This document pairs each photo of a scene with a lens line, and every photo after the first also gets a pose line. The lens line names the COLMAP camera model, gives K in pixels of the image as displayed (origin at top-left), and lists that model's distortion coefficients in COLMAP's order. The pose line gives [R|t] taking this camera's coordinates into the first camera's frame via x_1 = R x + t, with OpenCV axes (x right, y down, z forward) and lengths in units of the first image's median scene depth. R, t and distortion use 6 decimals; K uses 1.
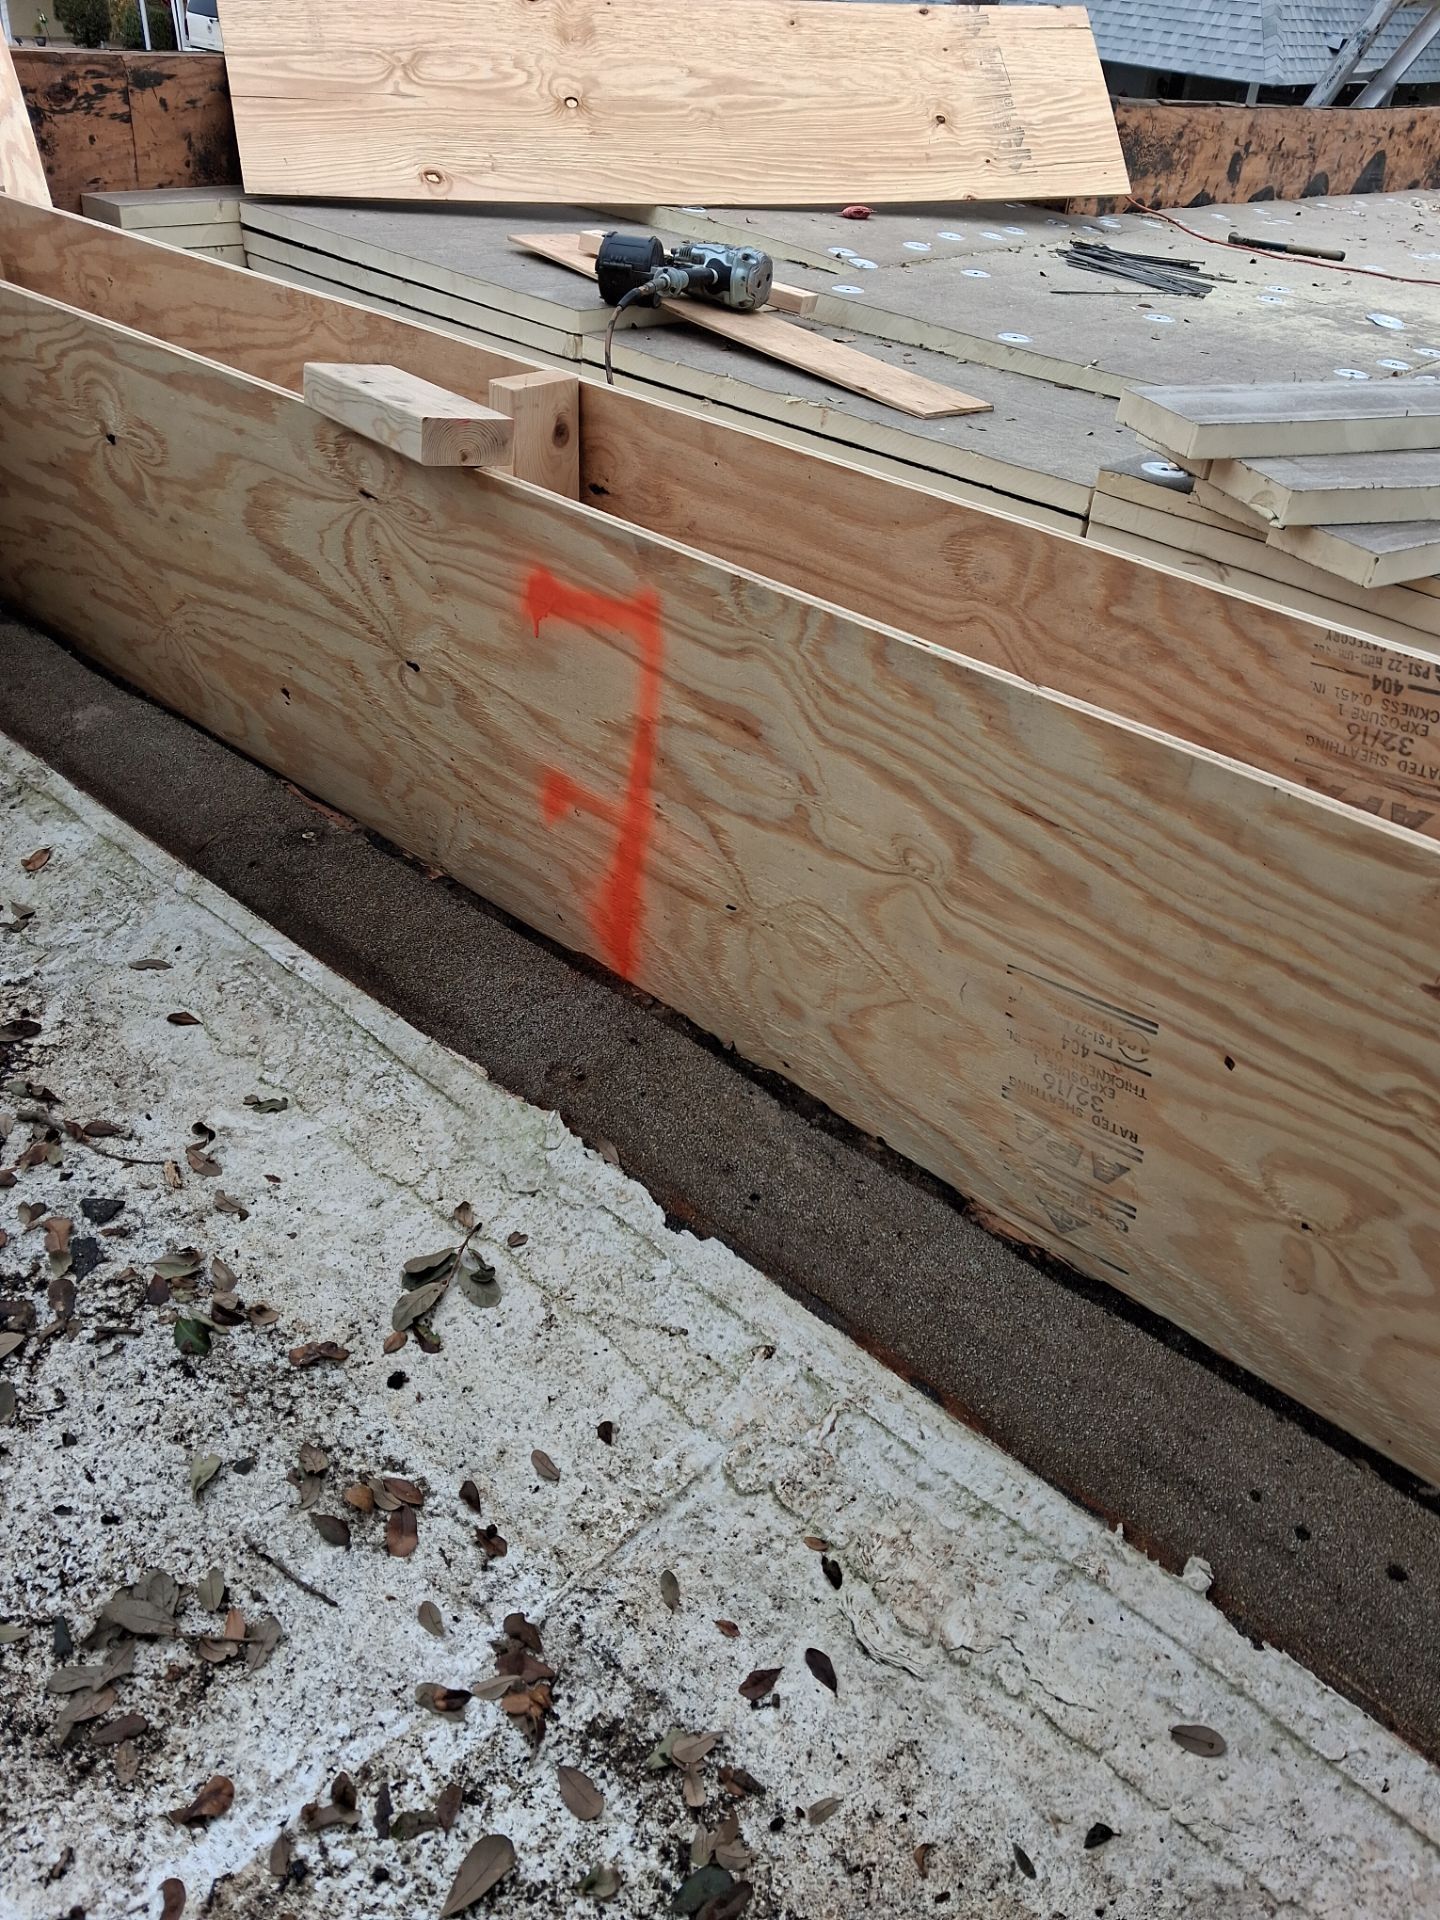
lens RADIAL K [[1525.7, 0, 719.3], [0, 1525.7, 971.9], [0, 0, 1]] dist [0.029614, -0.039061]
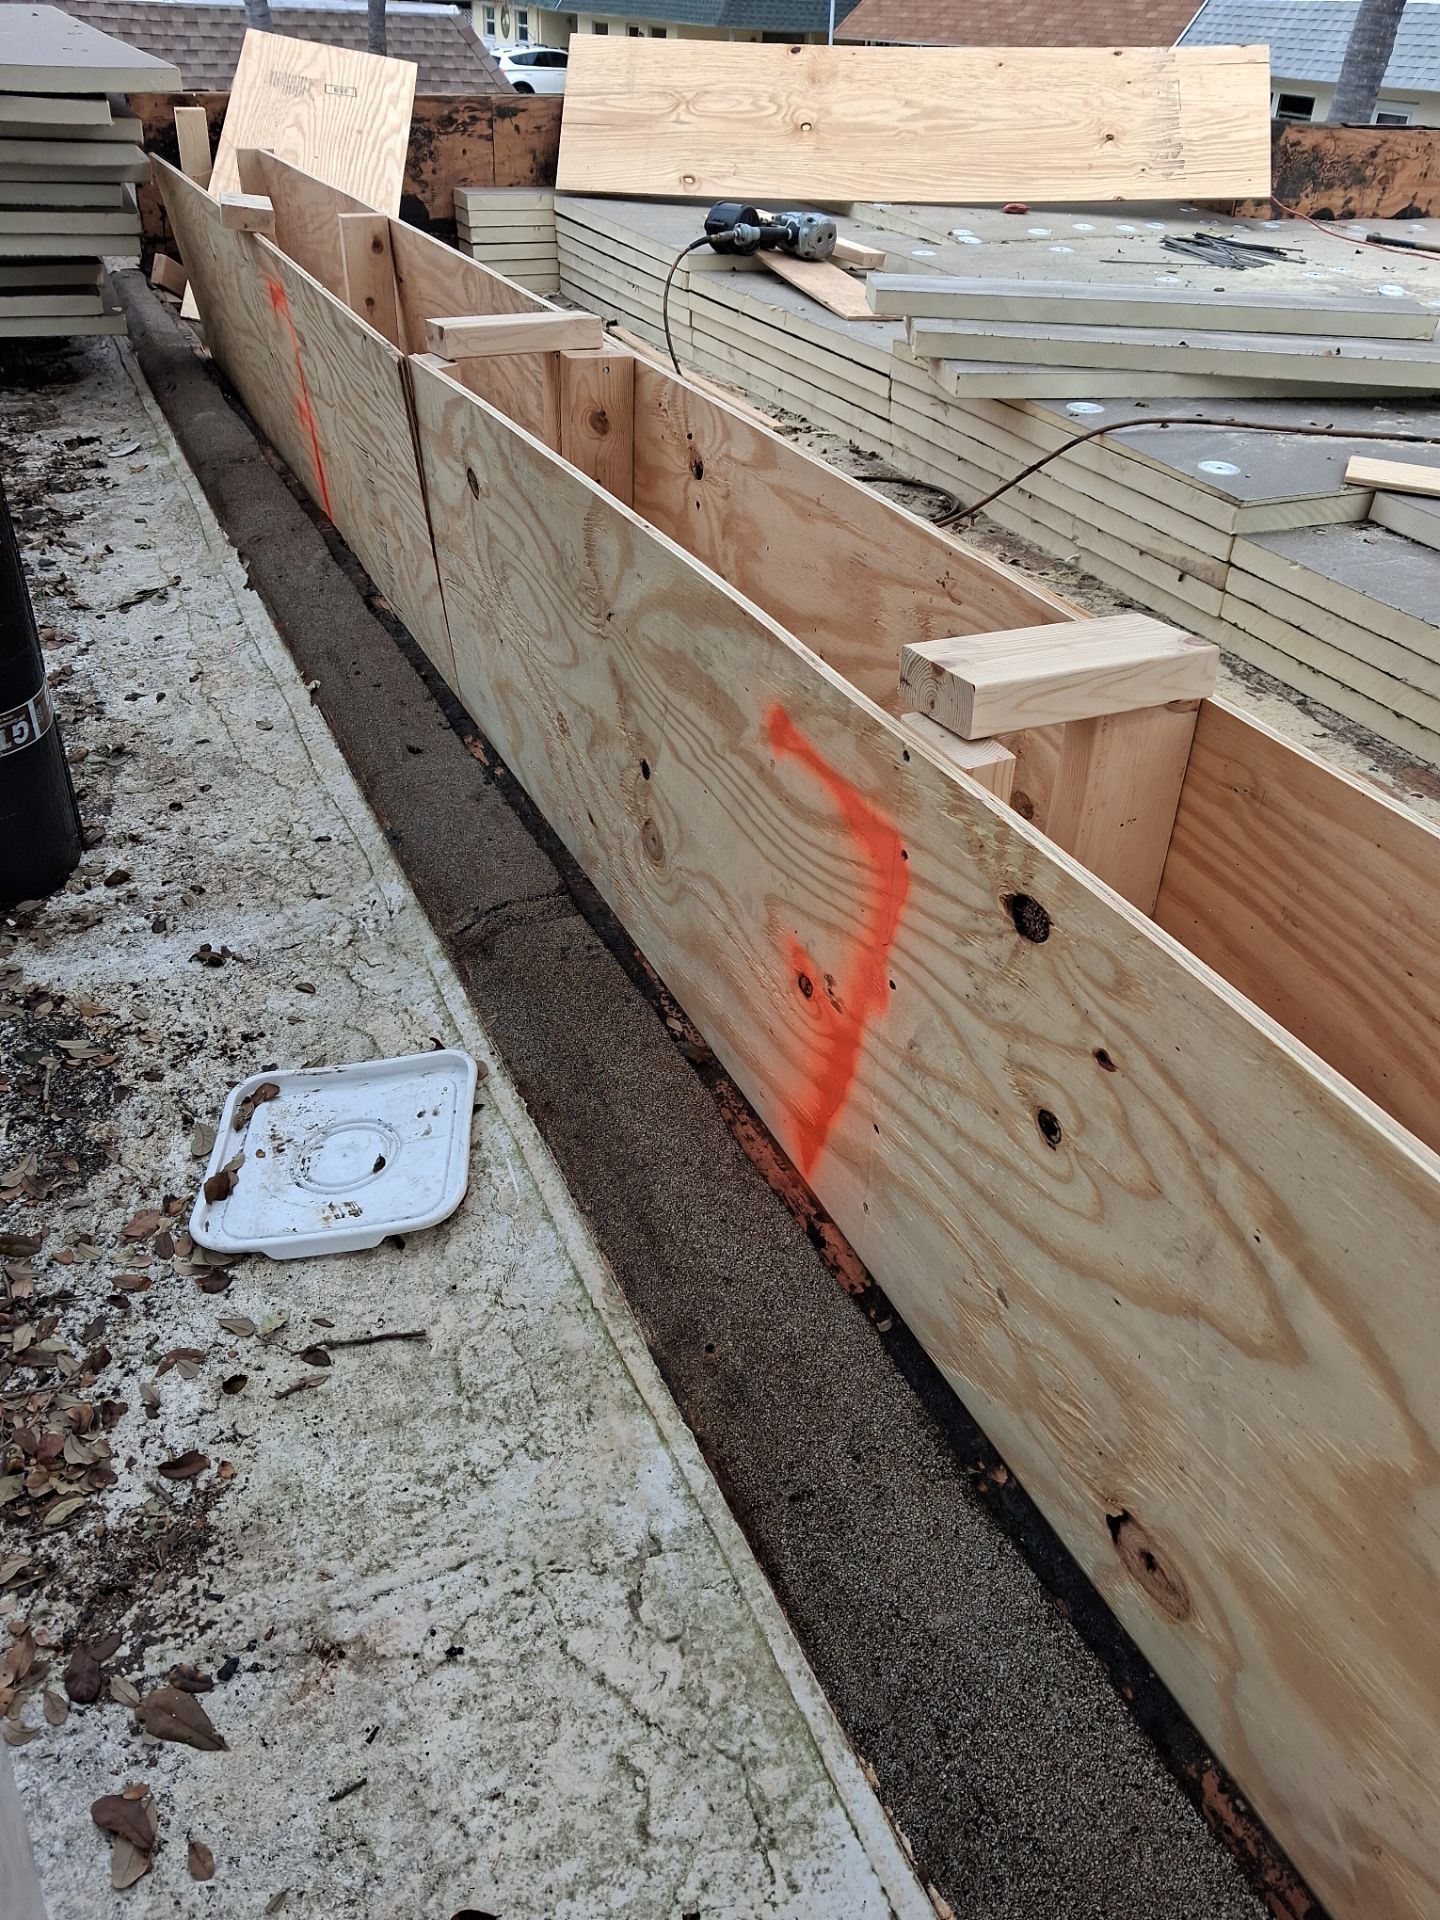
lens RADIAL K [[1525.7, 0, 728.5], [0, 1525.7, 965.8], [0, 0, 1]] dist [0.029614, -0.039061]
pose [[0.916984, 0.176432, -0.357789, 0.481203], [-0.193996, 0.980910, -0.013493, 0.196108], [0.348578, 0.081783, 0.933705, -0.229480]]
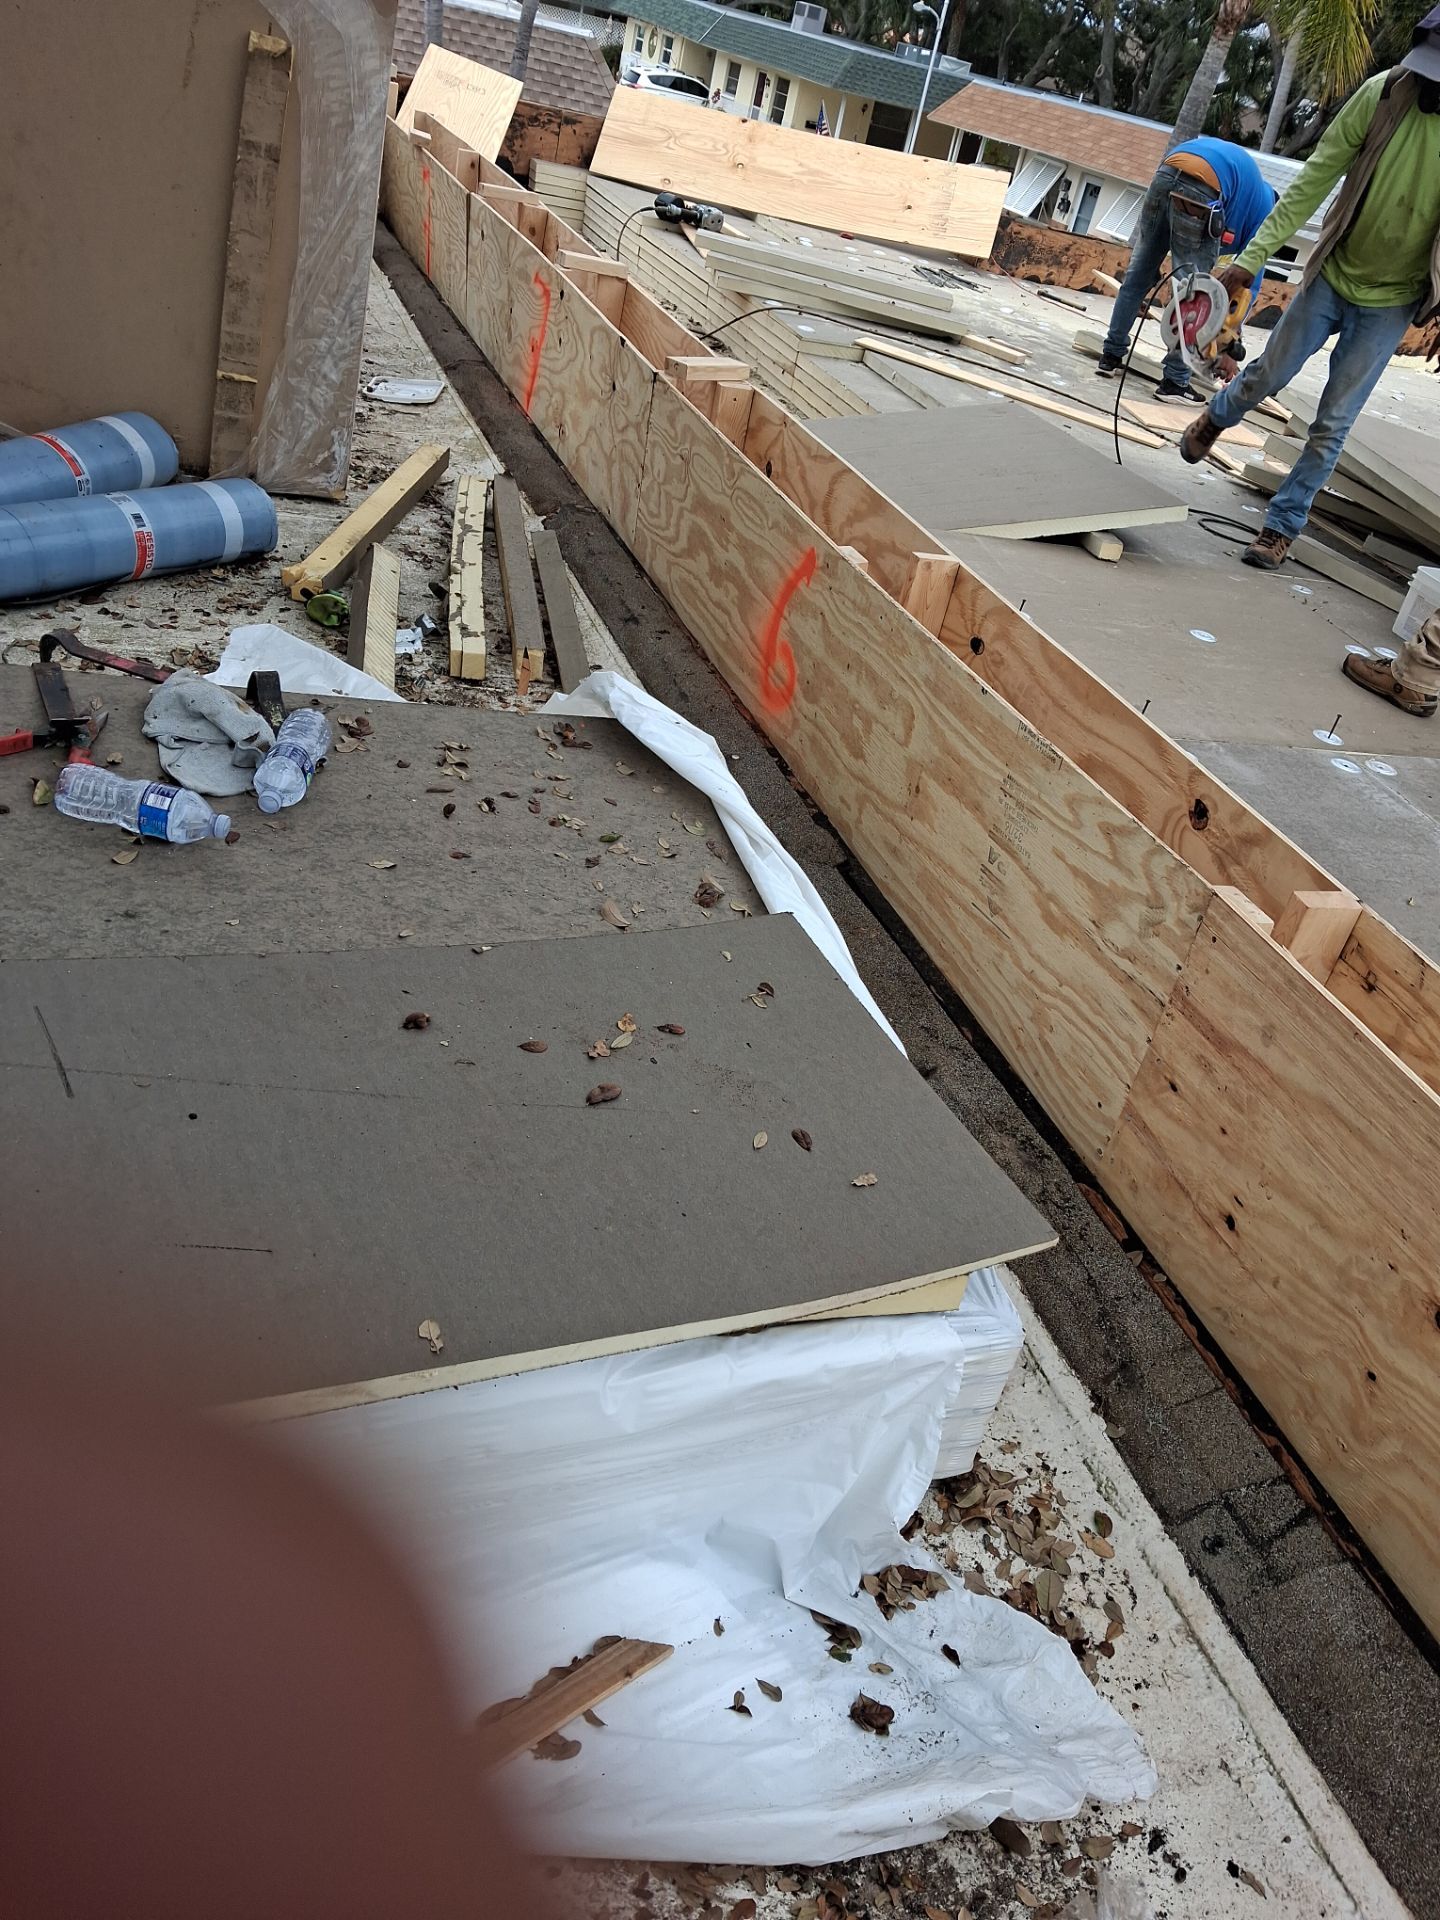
lens RADIAL K [[1525.7, 0, 722.4], [0, 1525.7, 944.5], [0, 0, 1]] dist [0.029614, -0.039061]
pose [[0.869751, 0.343804, -0.354022, 1.162901], [-0.383907, 0.922142, -0.047646, 0.665689], [0.310077, 0.177352, 0.934023, -1.000569]]
